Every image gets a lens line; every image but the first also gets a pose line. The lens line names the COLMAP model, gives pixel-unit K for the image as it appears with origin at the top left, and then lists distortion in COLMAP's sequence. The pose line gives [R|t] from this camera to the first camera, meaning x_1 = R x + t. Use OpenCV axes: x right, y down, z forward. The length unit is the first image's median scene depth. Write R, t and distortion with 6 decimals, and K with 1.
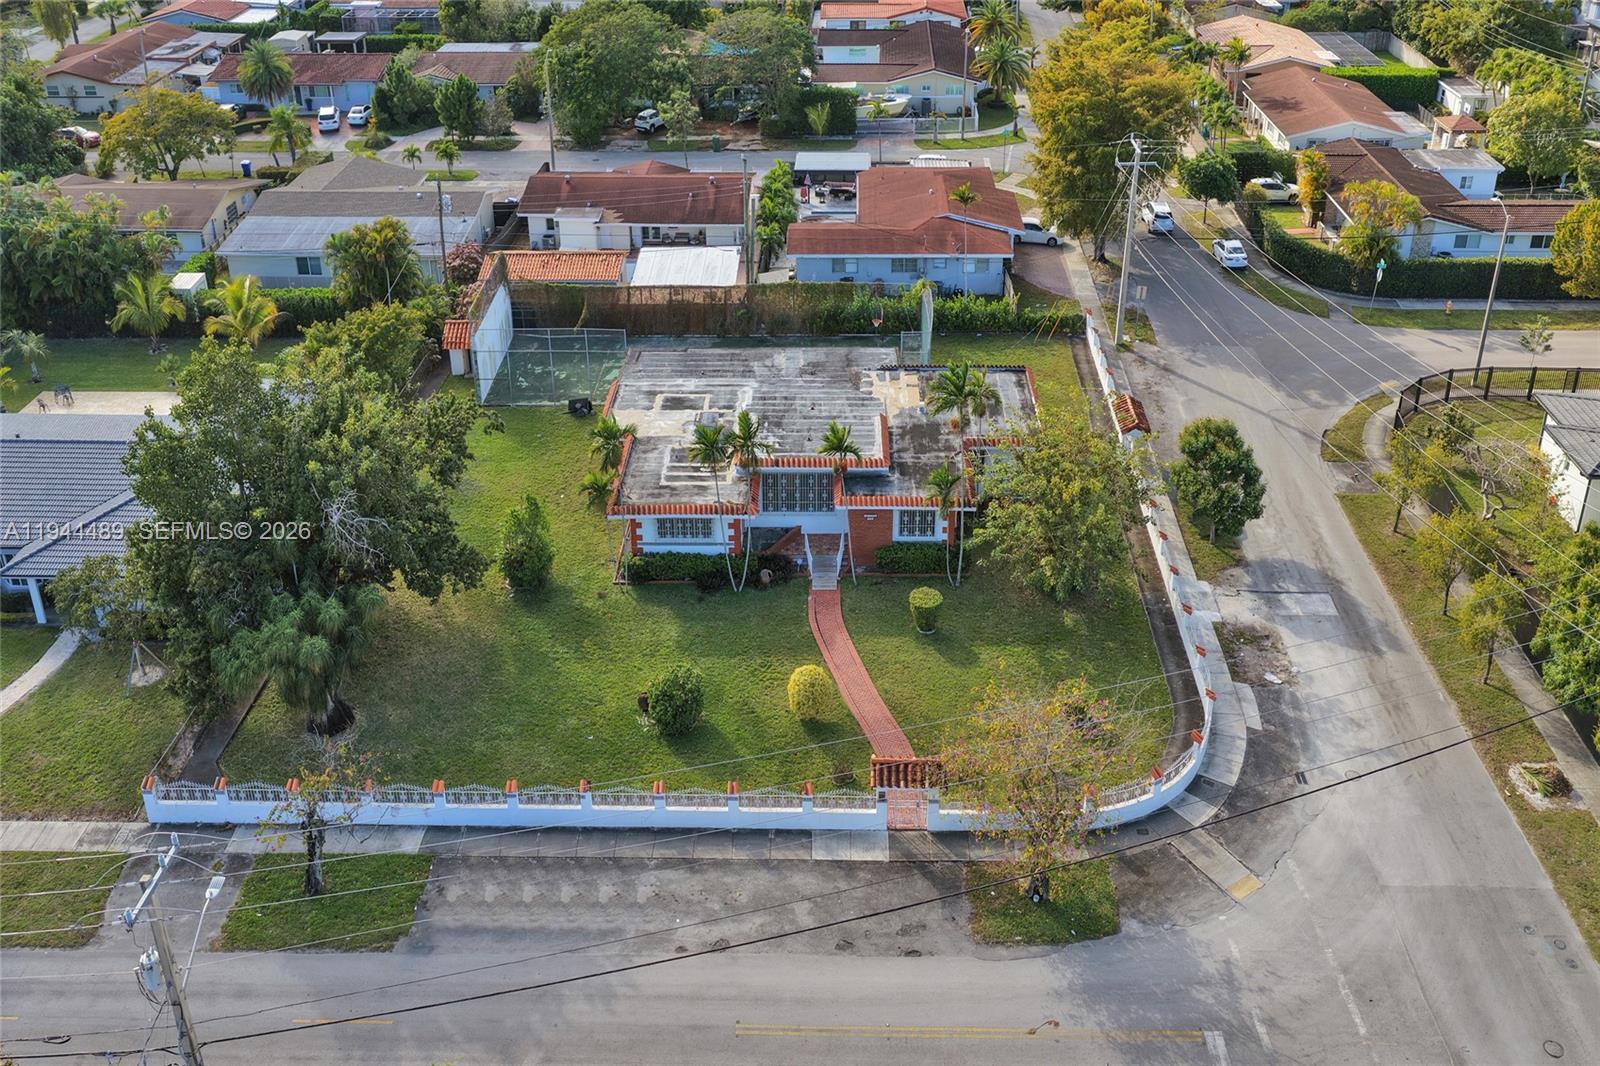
lens RADIAL K [[1293.0, 0, 806.9], [0, 1293.0, 533.0], [0, 0, 1]] dist [-0.000853, 0.007981]
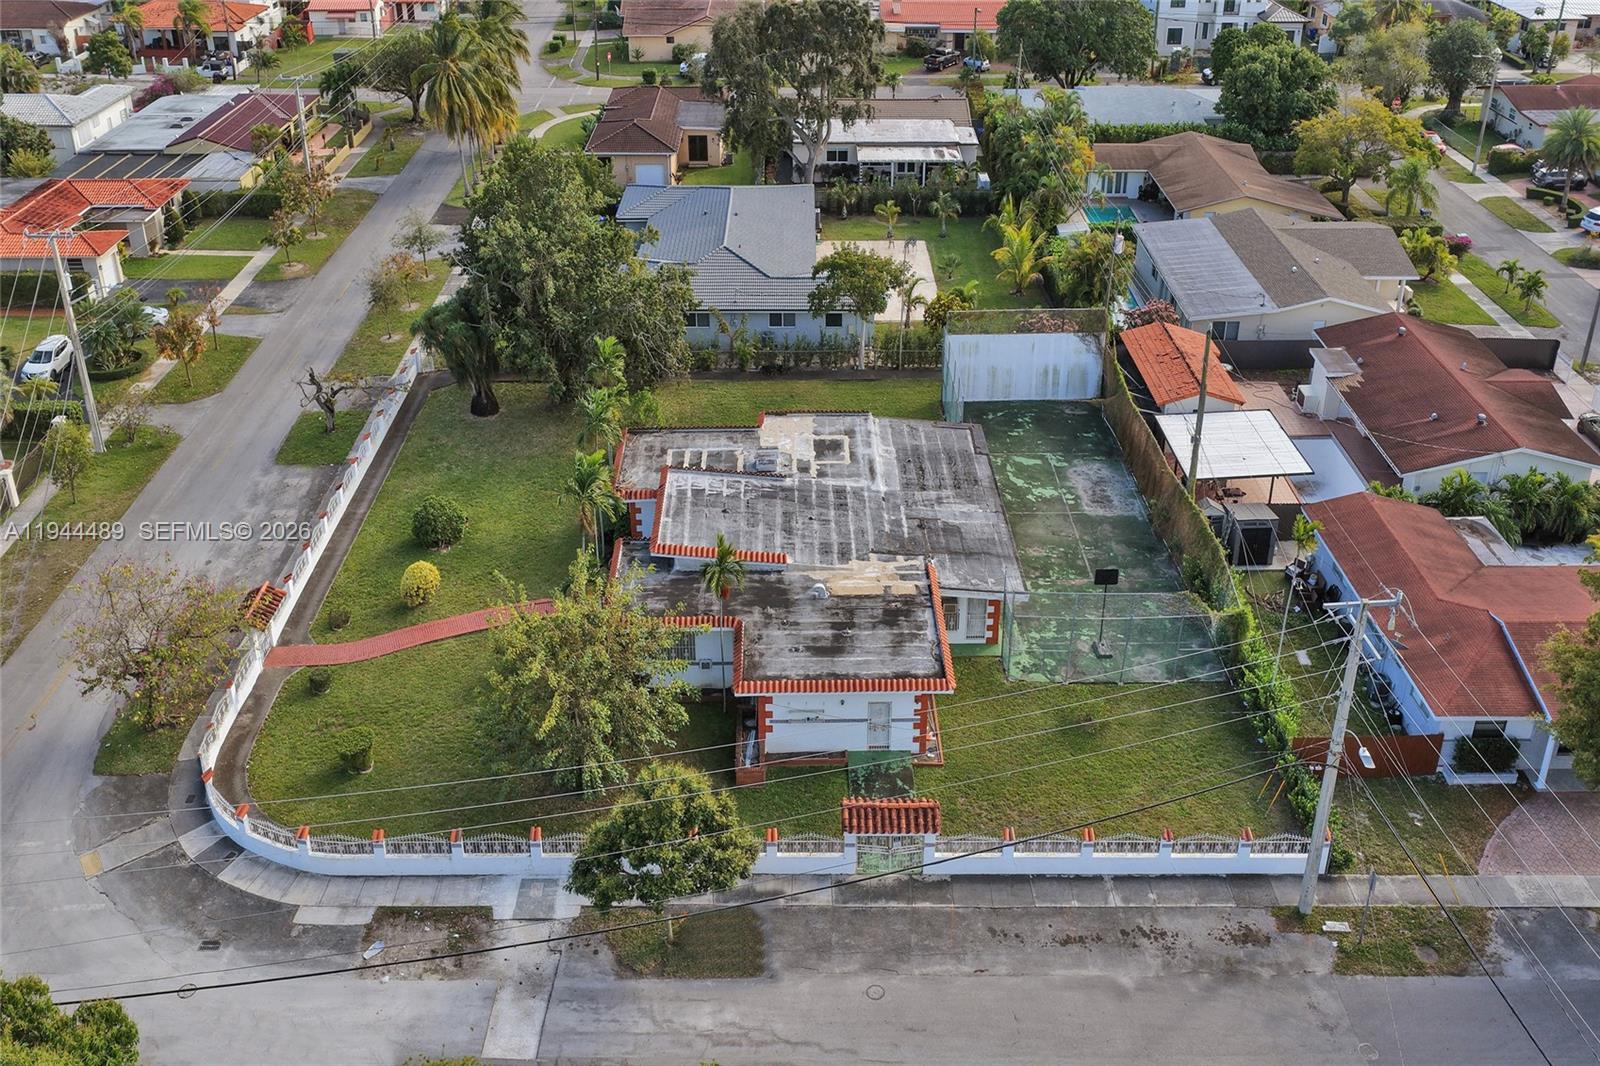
lens RADIAL K [[1290.8, 0, 804.4], [0, 1290.8, 498.4], [0, 0, 1]] dist [0.001006, 0.011103]
pose [[0.043812, 0.539380, -0.840922, 0.742347], [-0.554220, 0.713455, 0.428746, -0.482881], [0.831217, 0.447272, 0.330192, 0.685304]]
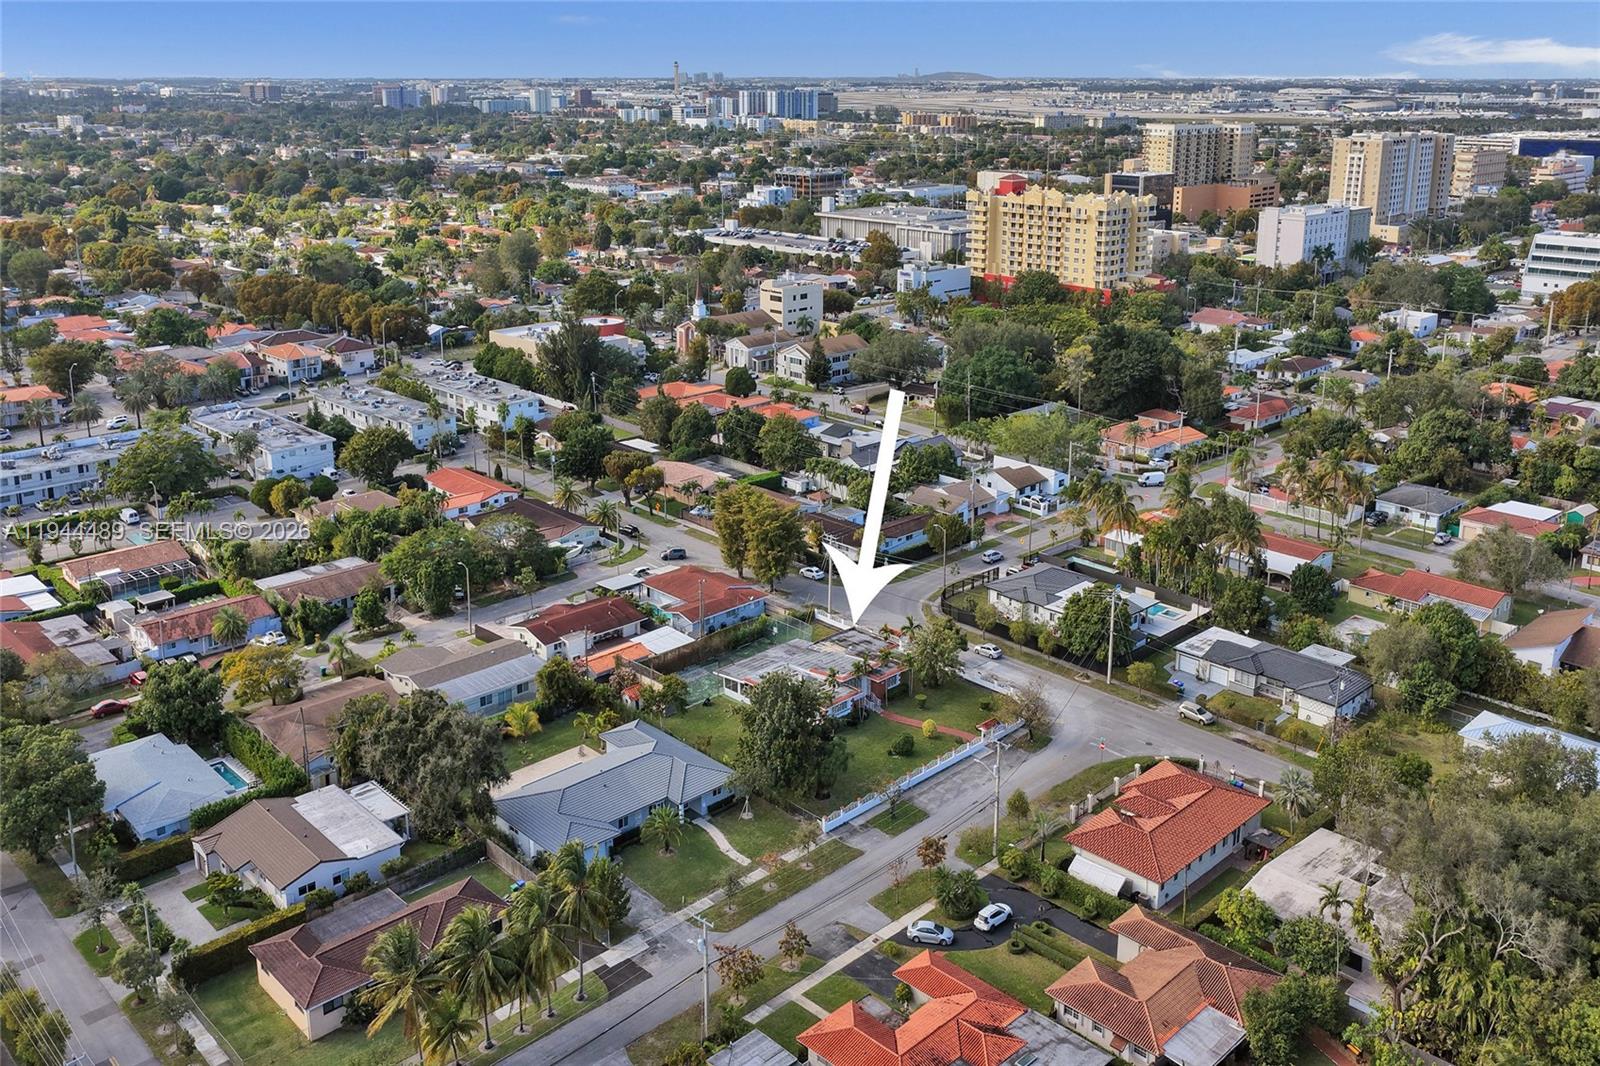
lens RADIAL K [[1374.7, 0, 800.0], [0, 1374.7, 533.0], [0, 0, 1]] dist [-0.004549, 0.009934]
pose [[0.692891, -0.223695, 0.685465, -1.814454], [0.391854, 0.914841, -0.097550, -0.078448], [-0.605271, 0.336194, 0.721541, -1.011339]]
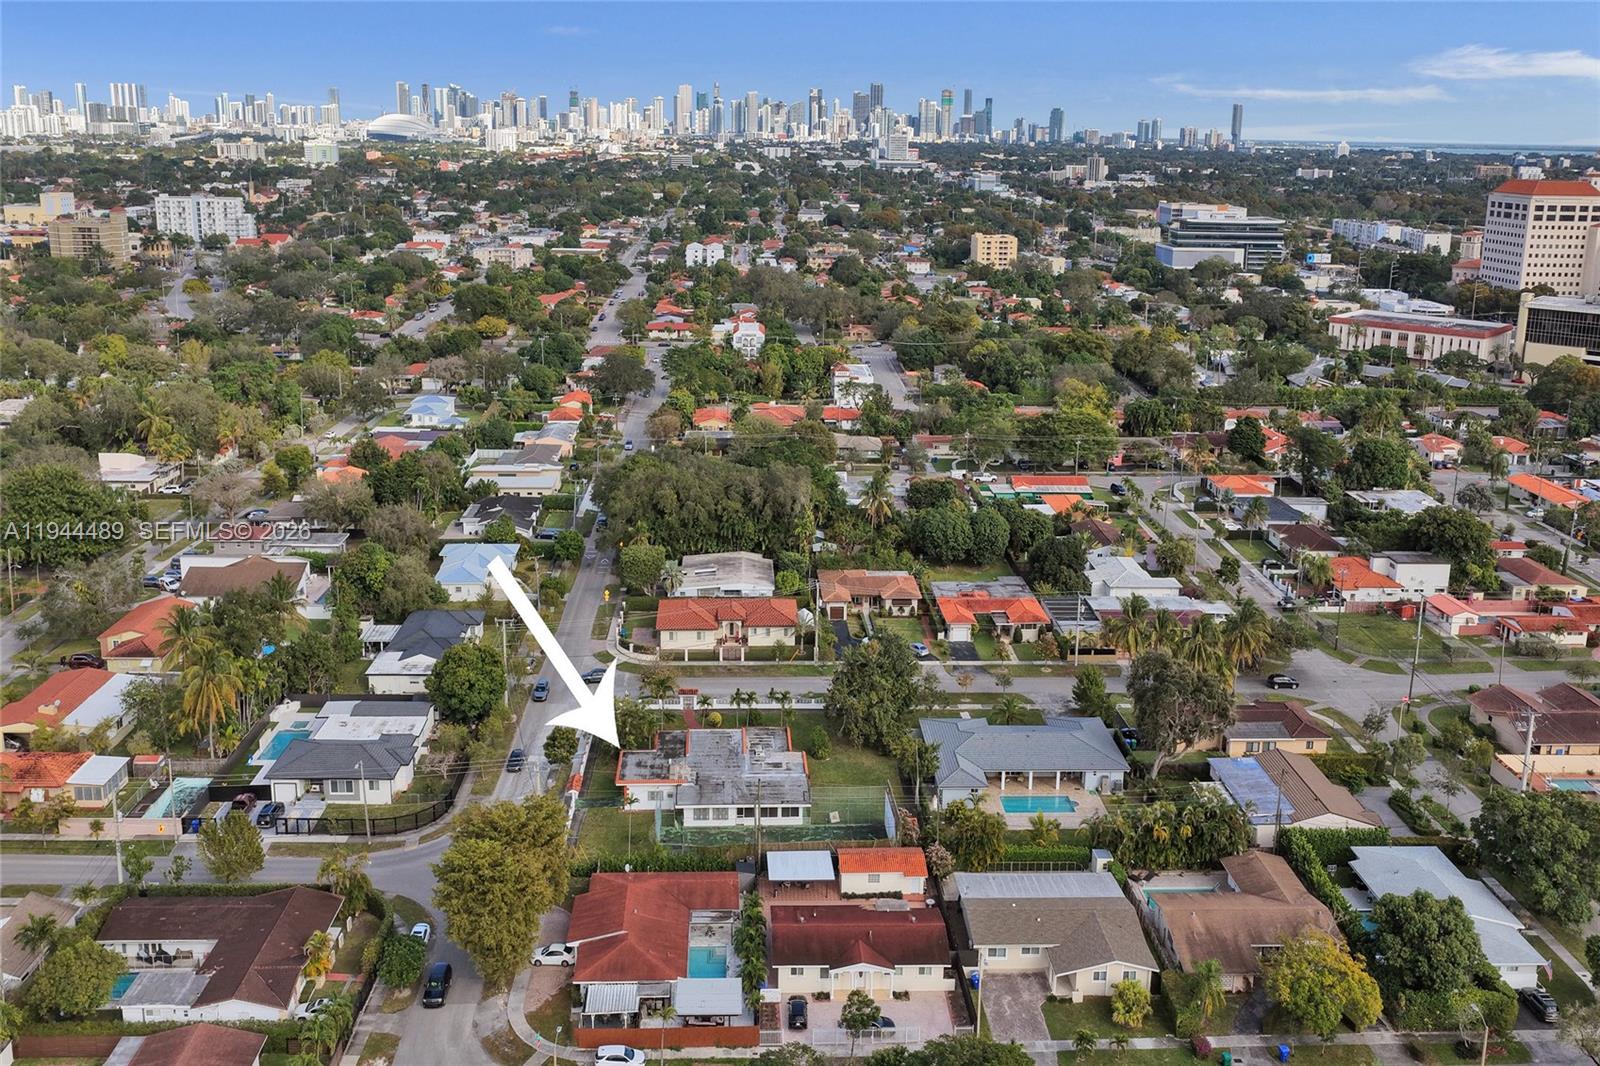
lens RADIAL K [[1342.1, 0, 800.0], [0, 1342.1, 533.0], [0, 0, 1]] dist [-0.005116, 0.016973]
pose [[-0.996591, 0.016522, -0.080832, 0.043511], [-0.052049, 0.634261, 0.771365, -2.221686], [0.064013, 0.772942, -0.631239, 2.205243]]
